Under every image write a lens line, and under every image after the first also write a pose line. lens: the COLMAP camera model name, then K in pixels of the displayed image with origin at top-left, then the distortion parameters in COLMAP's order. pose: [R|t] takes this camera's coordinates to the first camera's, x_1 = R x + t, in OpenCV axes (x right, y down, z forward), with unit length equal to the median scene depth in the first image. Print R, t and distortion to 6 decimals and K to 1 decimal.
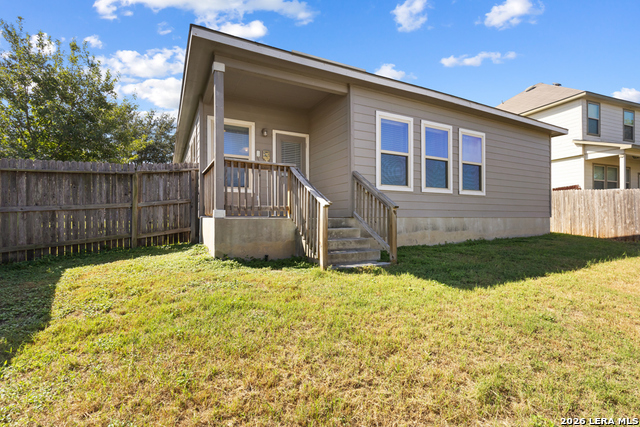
lens RADIAL K [[304.5, 0, 320.4], [0, 304.5, 214.4], [0, 0, 1]] dist [-0.003308, -0.000085]
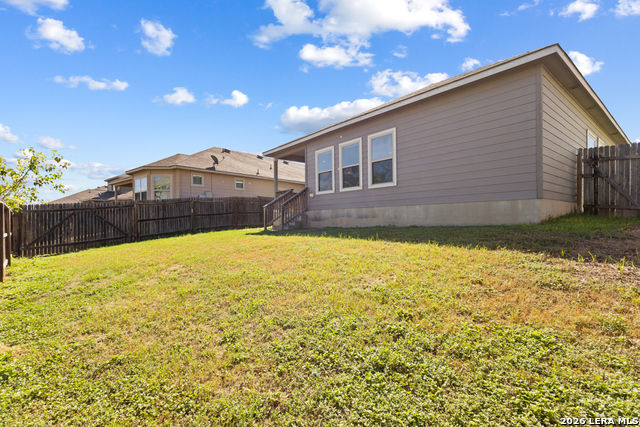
lens RADIAL K [[304.5, 0, 319.1], [0, 304.5, 220.0], [0, 0, 1]] dist [-0.003308, -0.000085]
pose [[0.181363, -0.007398, -0.983388, 1.650082], [0.019140, 0.999809, -0.003992, 0.063187], [0.983230, -0.018098, 0.181470, 0.572686]]
